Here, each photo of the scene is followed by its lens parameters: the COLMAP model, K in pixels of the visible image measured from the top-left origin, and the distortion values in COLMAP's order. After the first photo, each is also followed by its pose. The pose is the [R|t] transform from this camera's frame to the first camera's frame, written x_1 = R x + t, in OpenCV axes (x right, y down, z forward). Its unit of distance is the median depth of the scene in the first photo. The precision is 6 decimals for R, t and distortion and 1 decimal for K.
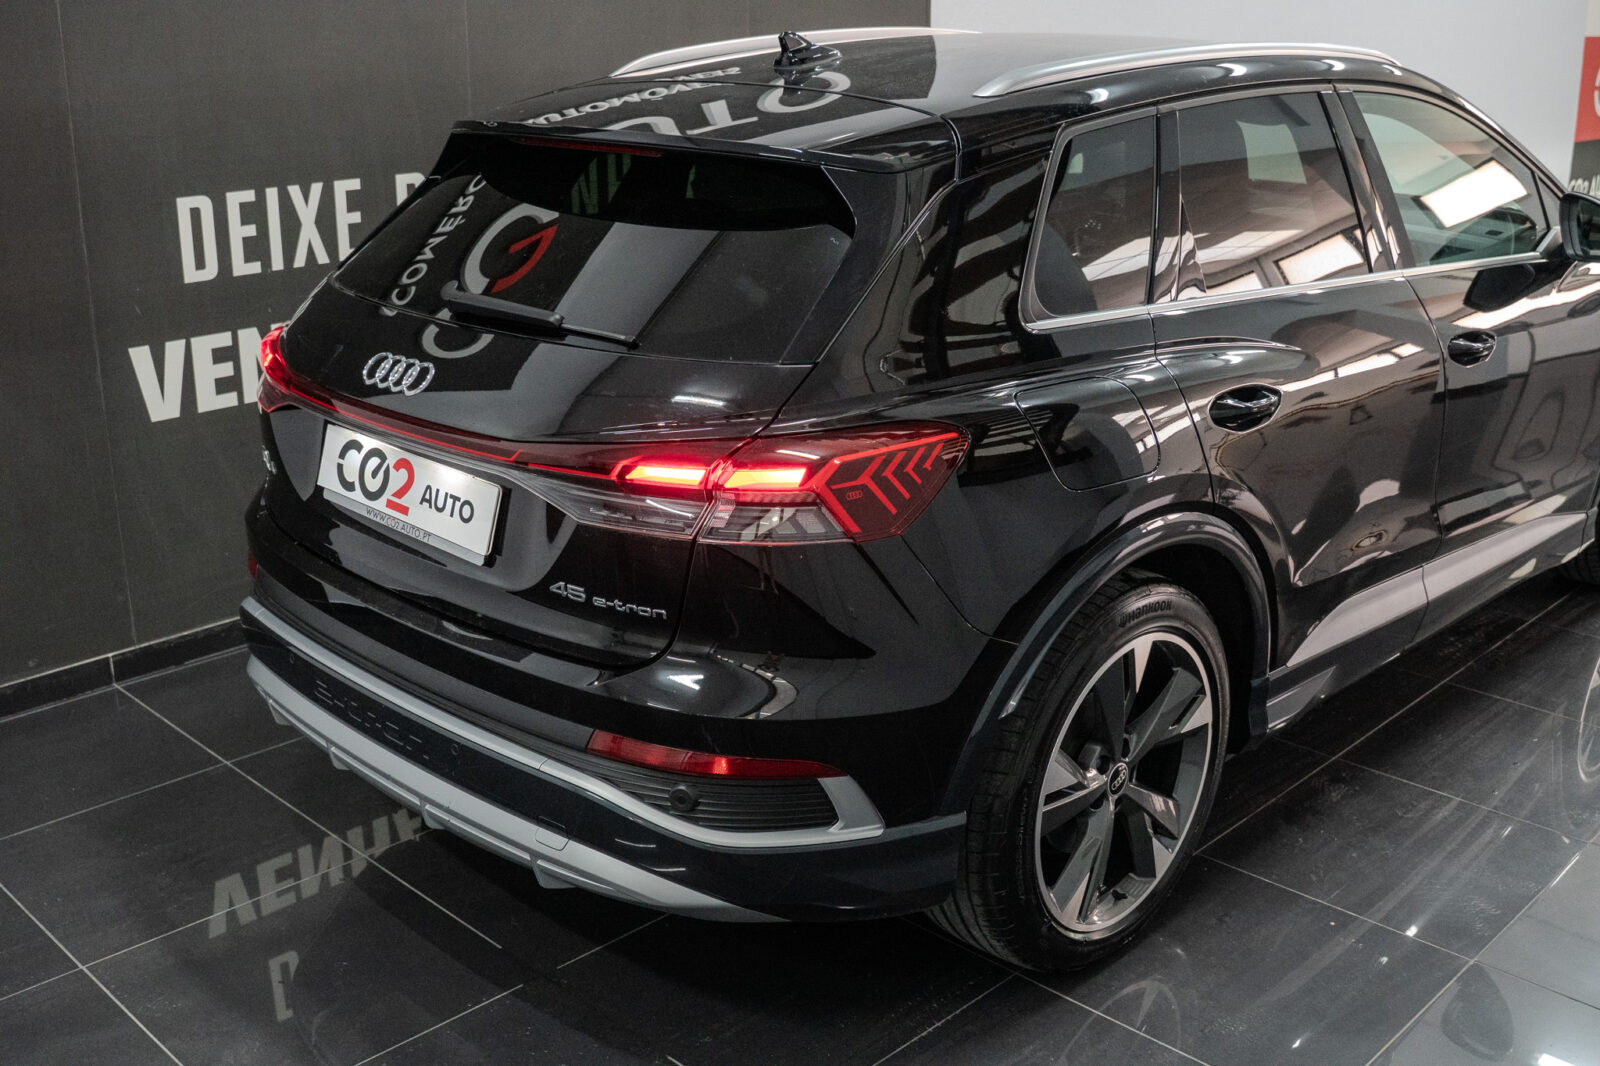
lens RADIAL K [[1658.4, 0, 811.5], [0, 1658.4, 531.4], [0, 0, 1]] dist [-0.153226, 0.000000]
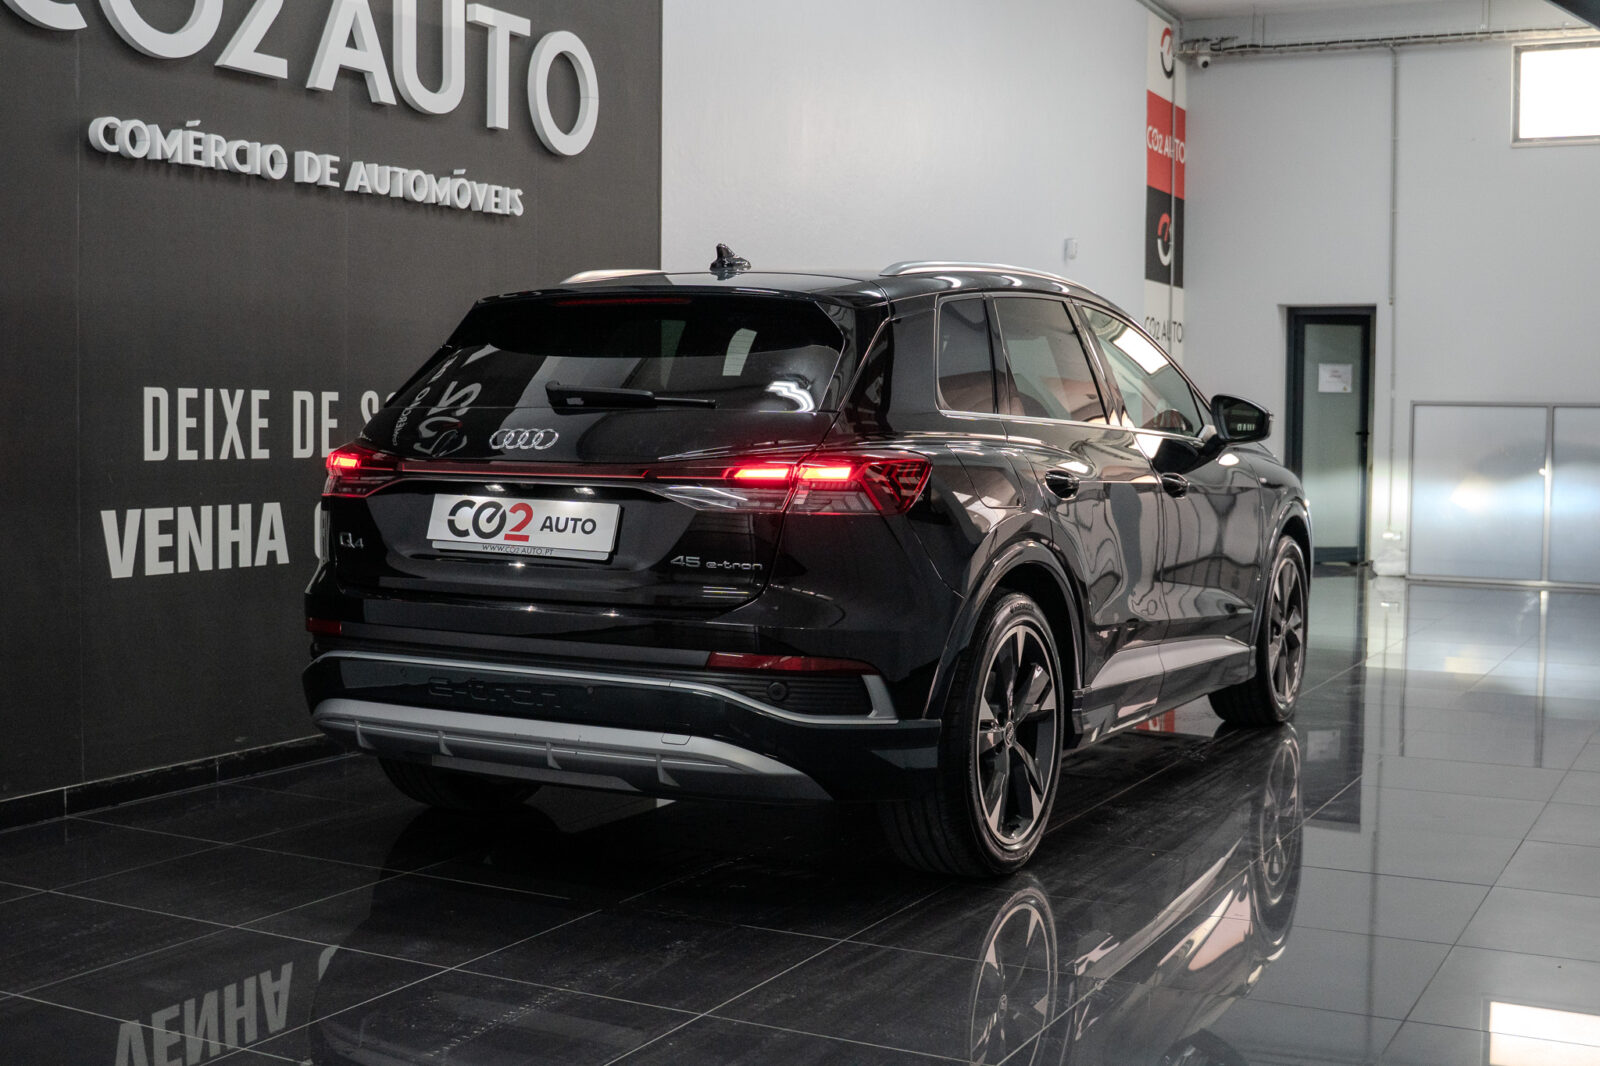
lens RADIAL K [[1914.7, 0, 793.1], [0, 1914.7, 531.0], [0, 0, 1]] dist [-0.093692, 0.000000]
pose [[0.959017, -0.007325, 0.283254, -0.331196], [0.079146, 0.966801, -0.242966, 0.265692], [-0.272071, 0.255427, 0.927758, -0.379301]]
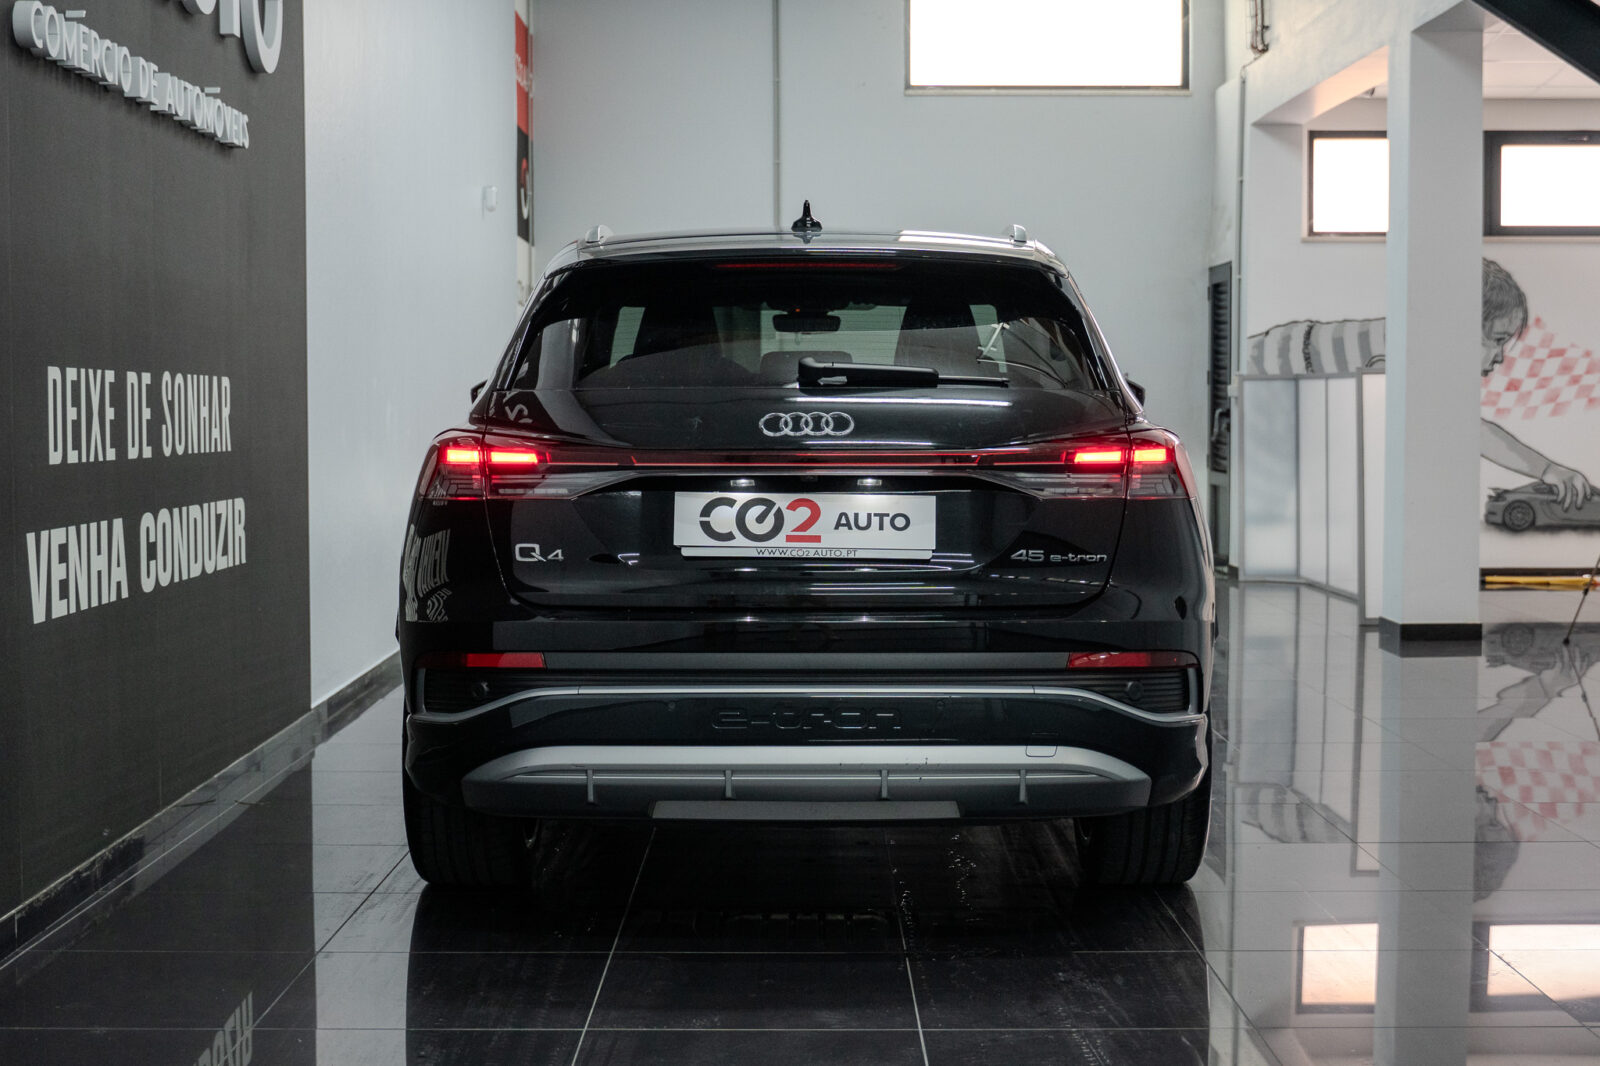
lens RADIAL K [[2354.2, 0, 800.2], [0, 2354.2, 533.9], [0, 0, 1]] dist [-0.026338, 0.000000]
pose [[0.717976, -0.040432, 0.694892, -0.985936], [0.220437, 0.960135, -0.171895, 0.188262], [-0.660240, 0.276596, 0.698267, -0.132008]]
